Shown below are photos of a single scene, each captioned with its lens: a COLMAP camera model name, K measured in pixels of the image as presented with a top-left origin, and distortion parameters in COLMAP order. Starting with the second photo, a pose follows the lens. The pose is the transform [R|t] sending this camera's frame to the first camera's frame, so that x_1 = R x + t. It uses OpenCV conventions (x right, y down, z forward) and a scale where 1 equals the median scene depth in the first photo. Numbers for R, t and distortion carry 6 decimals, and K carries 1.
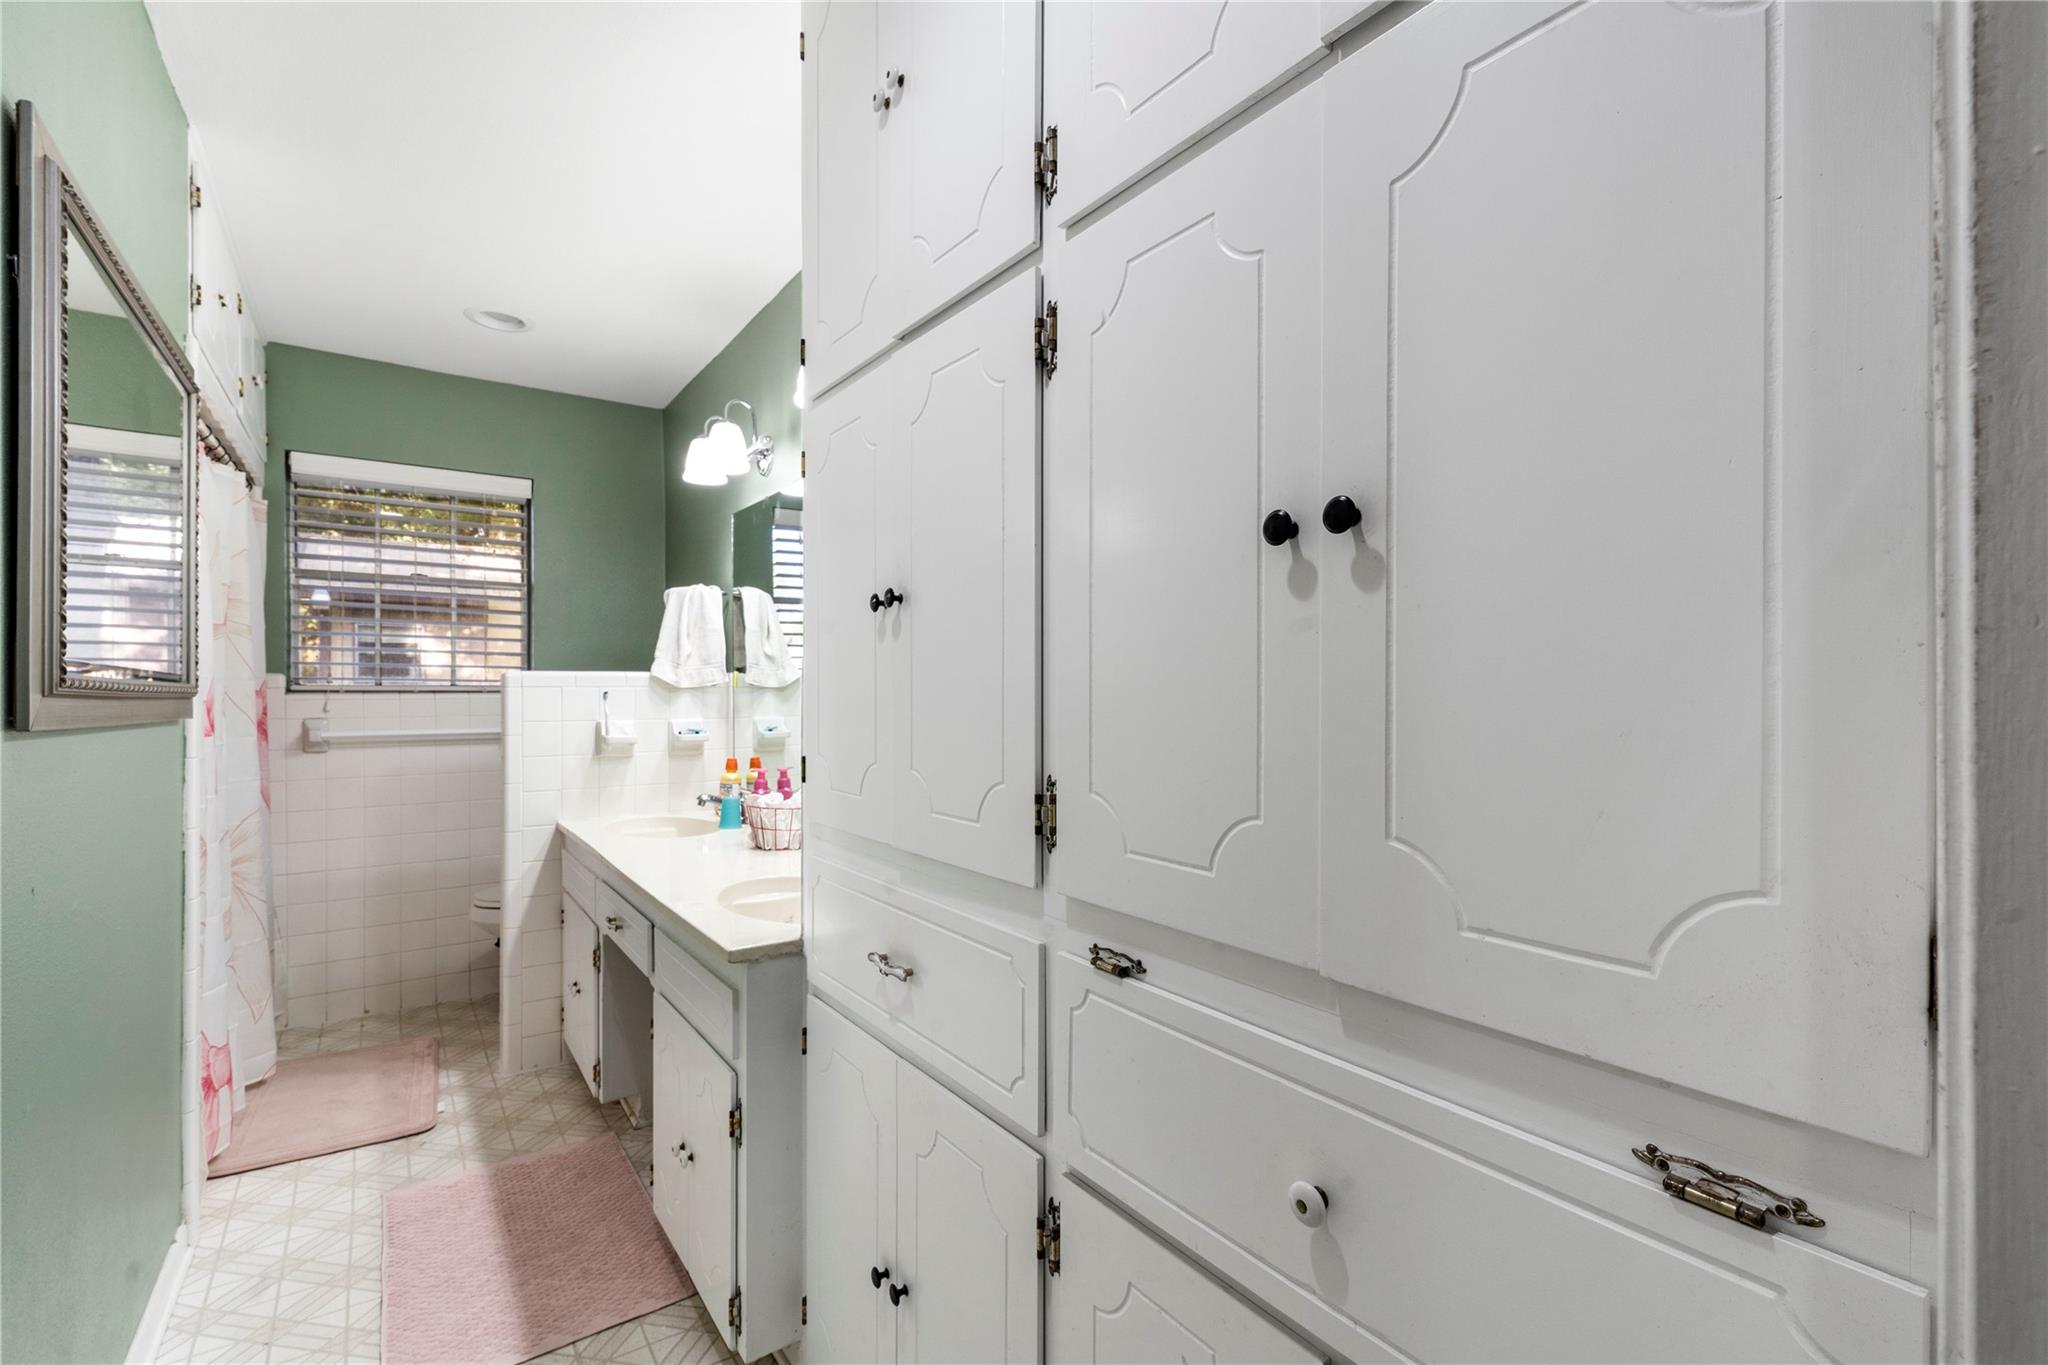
lens RADIAL K [[928.4, 0, 1024.0], [0, 928.4, 682.5], [0, 0, 1]] dist [0.013140, -0.000215]
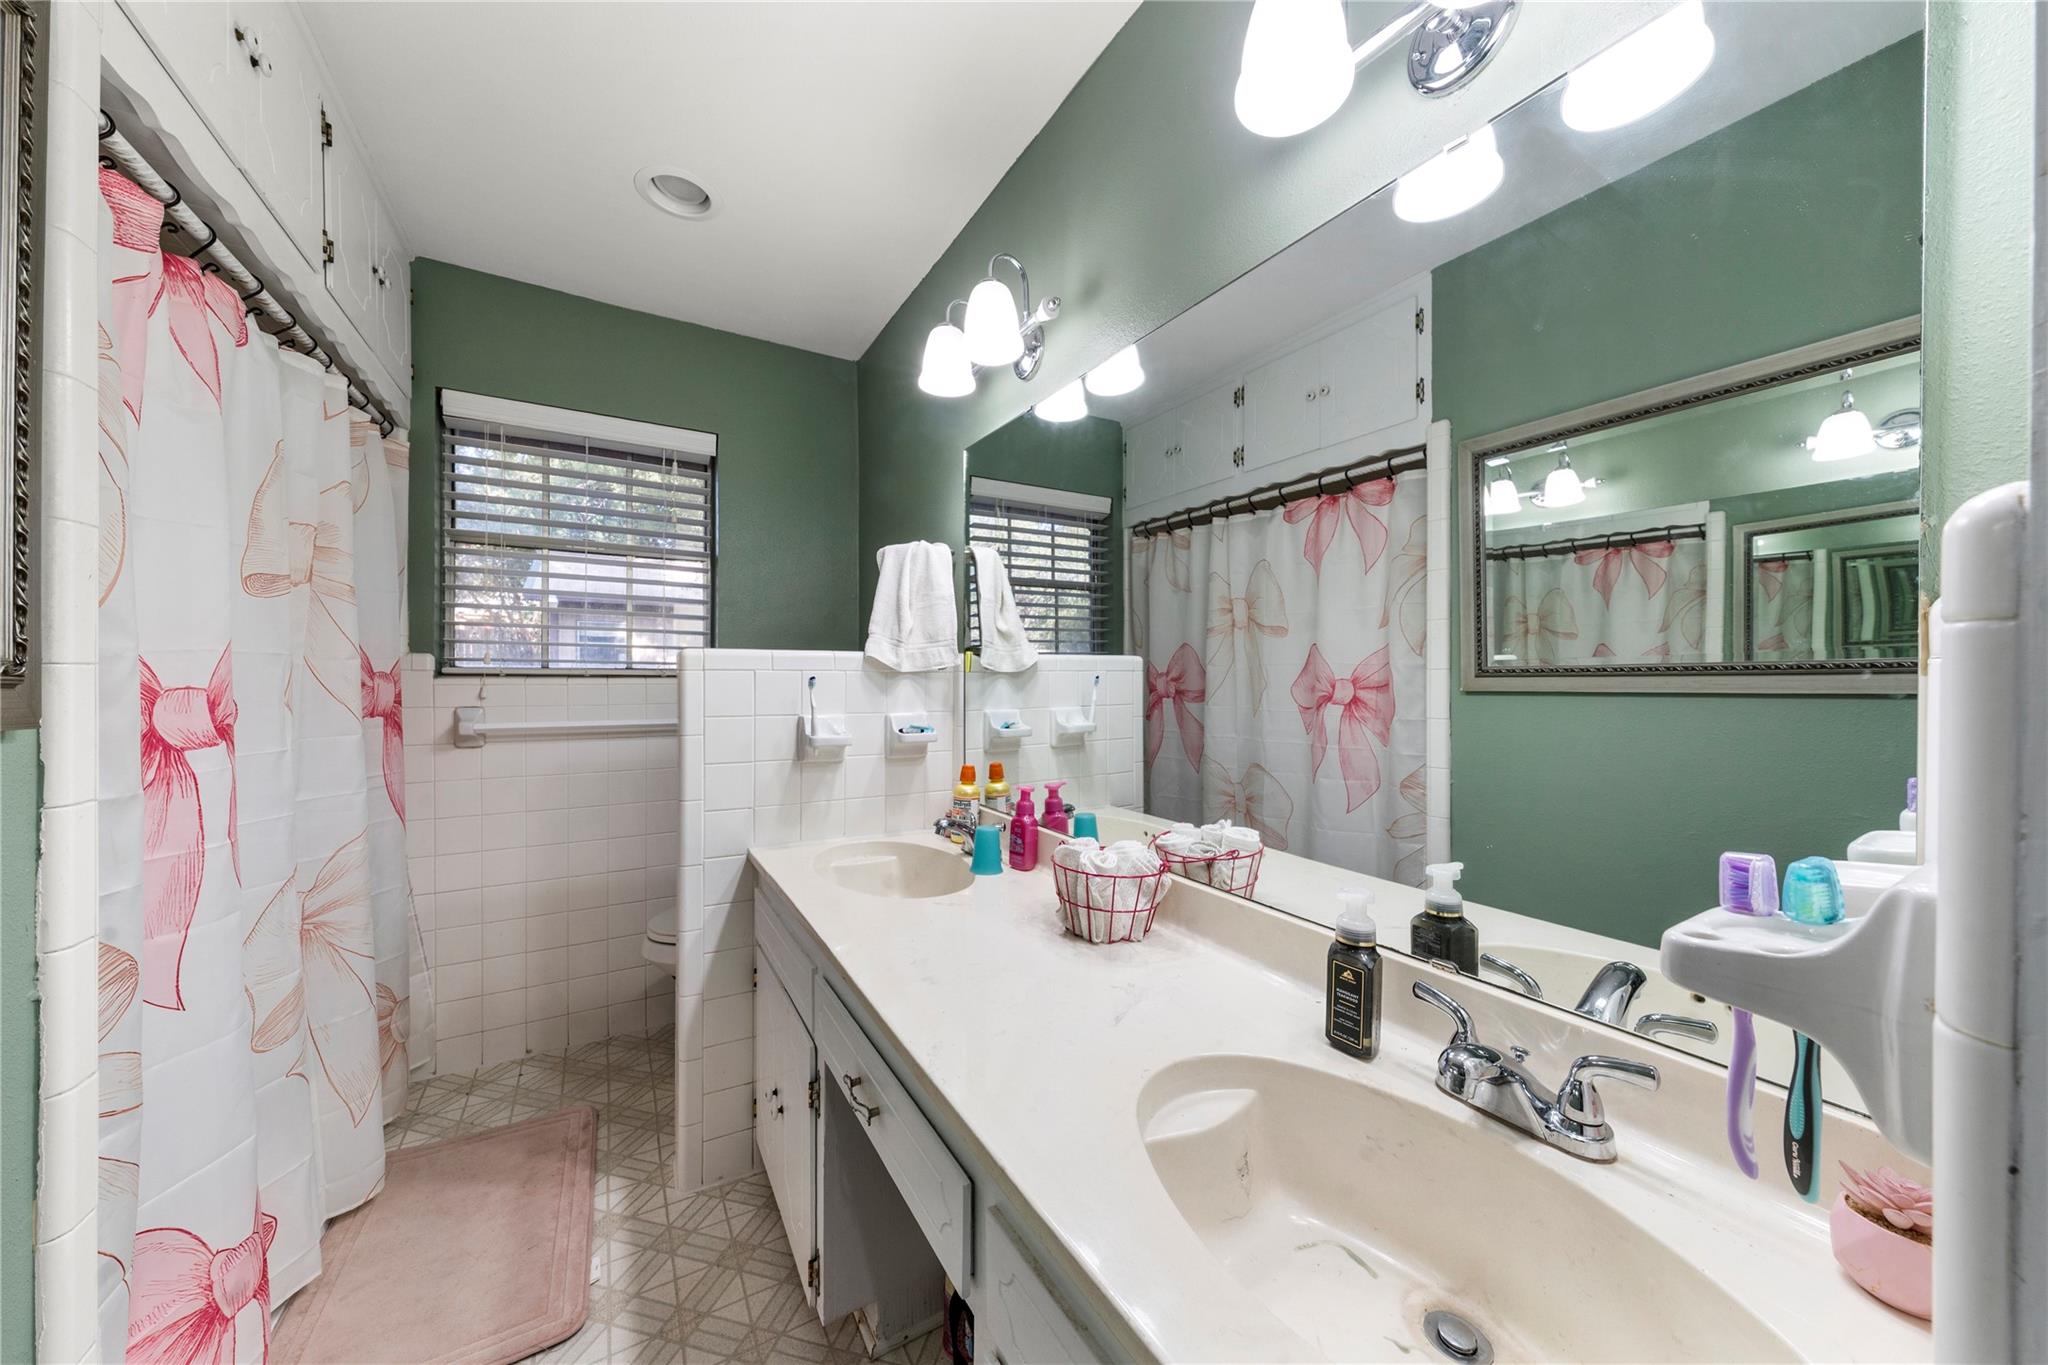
lens RADIAL K [[706.0, 0, 1024.8], [0, 706.0, 670.2], [0, 0, 1]] dist [0.000194, -0.000060]
pose [[0.997607, 0.004194, -0.069009, -0.225111], [-0.004356, 0.999988, -0.002203, 0.004626], [0.068999, 0.002498, 0.997614, 0.419738]]
